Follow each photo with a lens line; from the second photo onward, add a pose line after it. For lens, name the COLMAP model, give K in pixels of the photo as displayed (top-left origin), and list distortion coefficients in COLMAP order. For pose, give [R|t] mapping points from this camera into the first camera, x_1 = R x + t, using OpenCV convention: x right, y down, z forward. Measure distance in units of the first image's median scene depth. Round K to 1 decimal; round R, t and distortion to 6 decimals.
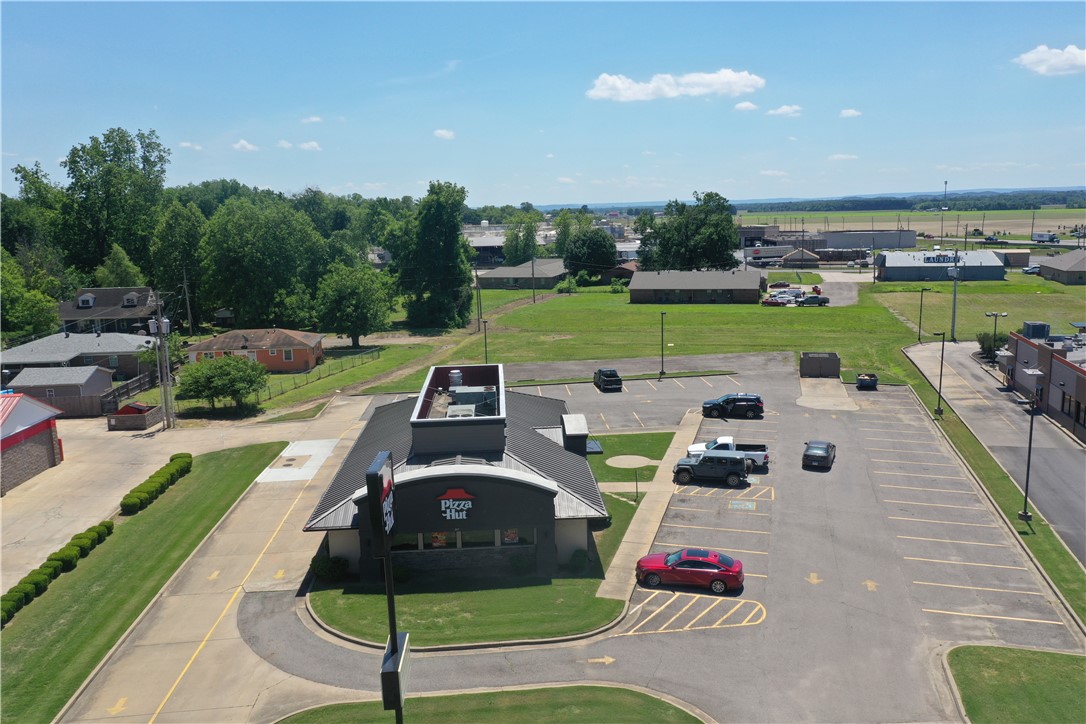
lens RADIAL K [[856.5, 0, 541.4], [0, 856.5, 378.7], [0, 0, 1]] dist [0.008002, 0.005447]
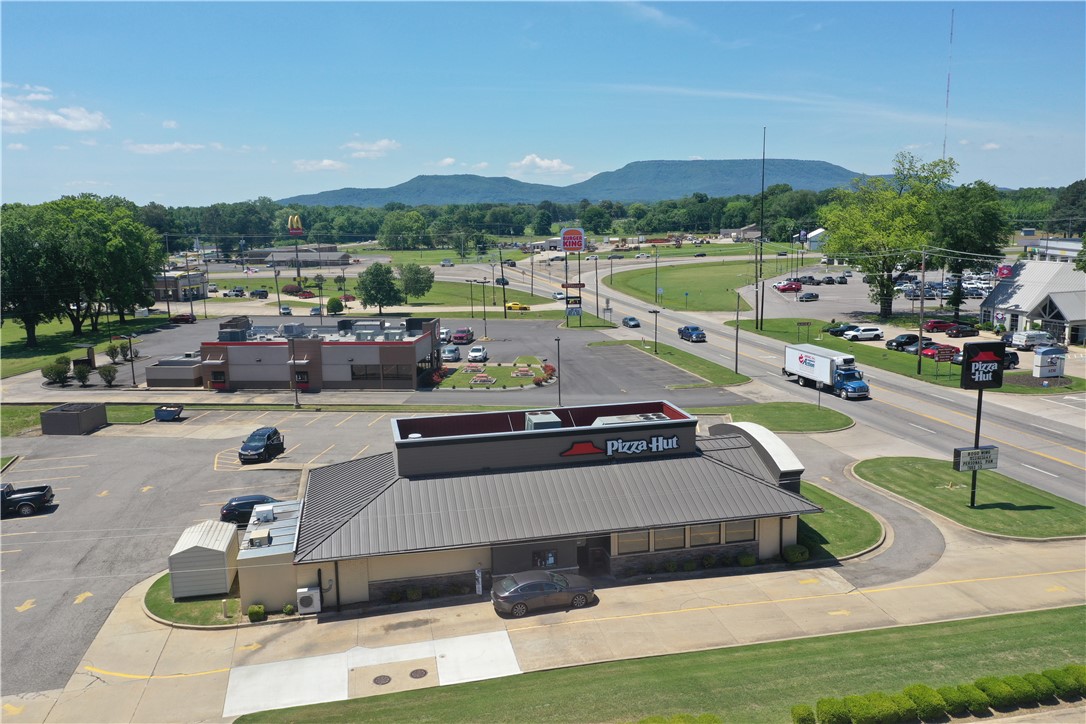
lens RADIAL K [[864.9, 0, 543.0], [0, 864.9, 362.0], [0, 0, 1]] dist [0.008165, 0.002573]
pose [[-0.154852, -0.139432, 0.978049, -0.591642], [0.213651, 0.961837, 0.170947, -0.122453], [-0.964559, 0.235433, -0.119153, 0.673296]]
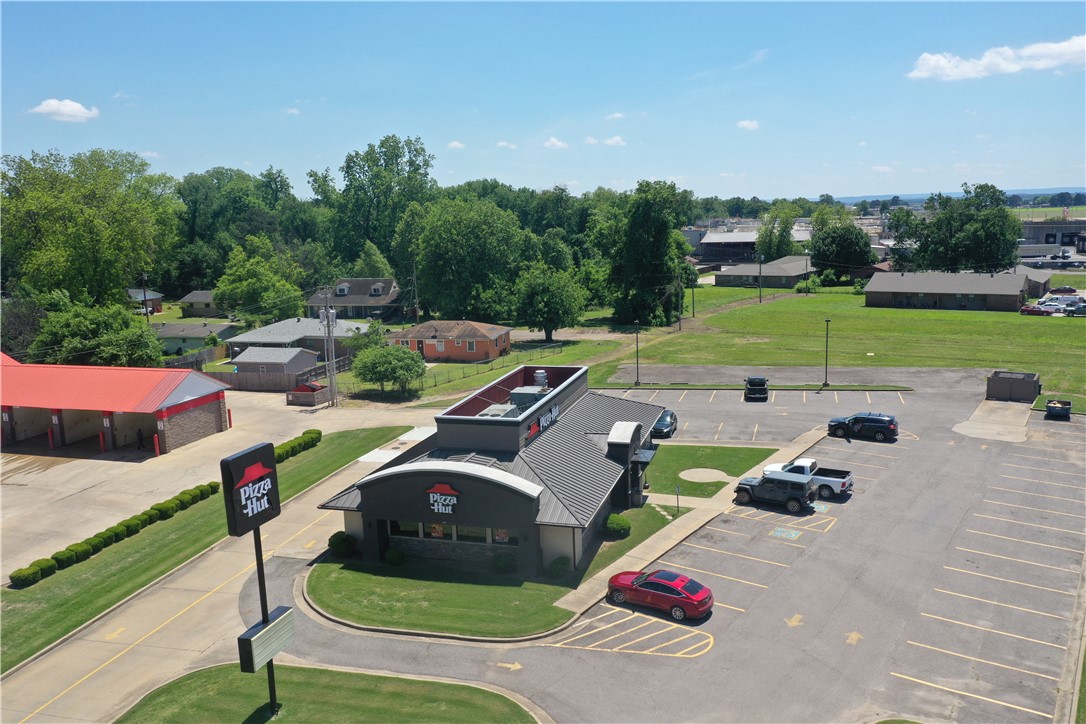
lens RADIAL K [[856.5, 0, 541.4], [0, 856.5, 378.7], [0, 0, 1]] dist [0.008002, 0.005447]
pose [[0.942157, 0.060172, -0.329726, 0.167620], [-0.057548, 0.998185, 0.017721, -0.012599], [0.330194, 0.002279, 0.943910, 0.020542]]
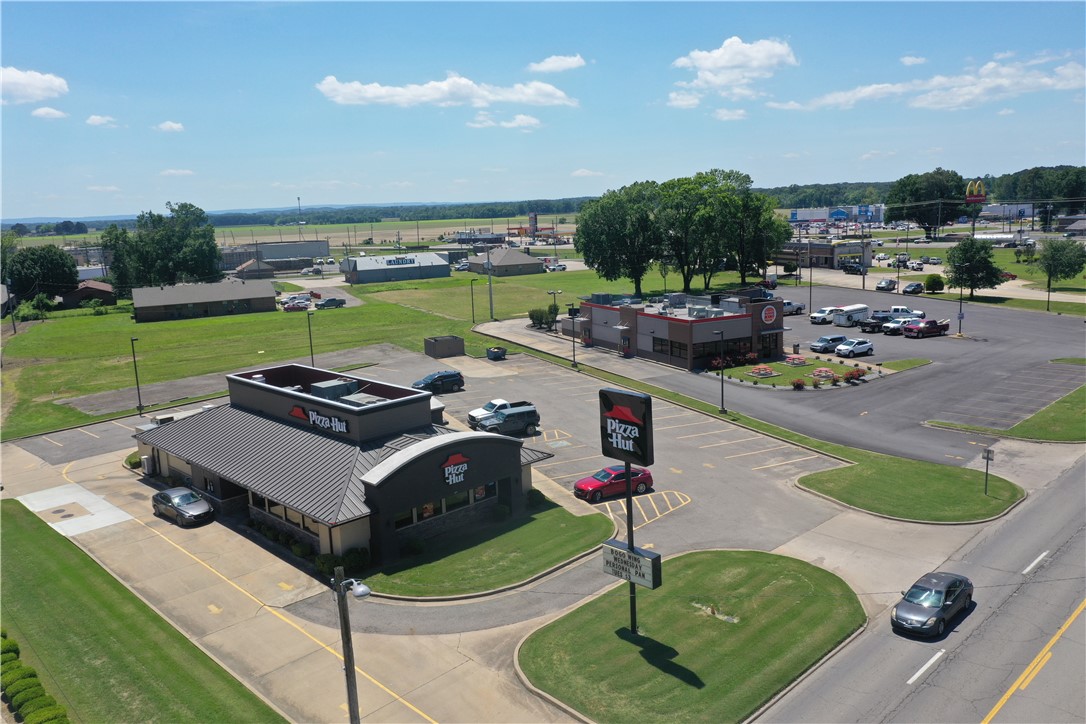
lens RADIAL K [[863.0, 0, 542.7], [0, 863.0, 349.8], [0, 0, 1]] dist [0.004714, 0.001877]
pose [[0.756378, -0.112716, 0.644350, -0.336065], [0.145784, 0.989315, 0.001930, 0.004782], [-0.637682, 0.092476, 0.764728, 0.033626]]
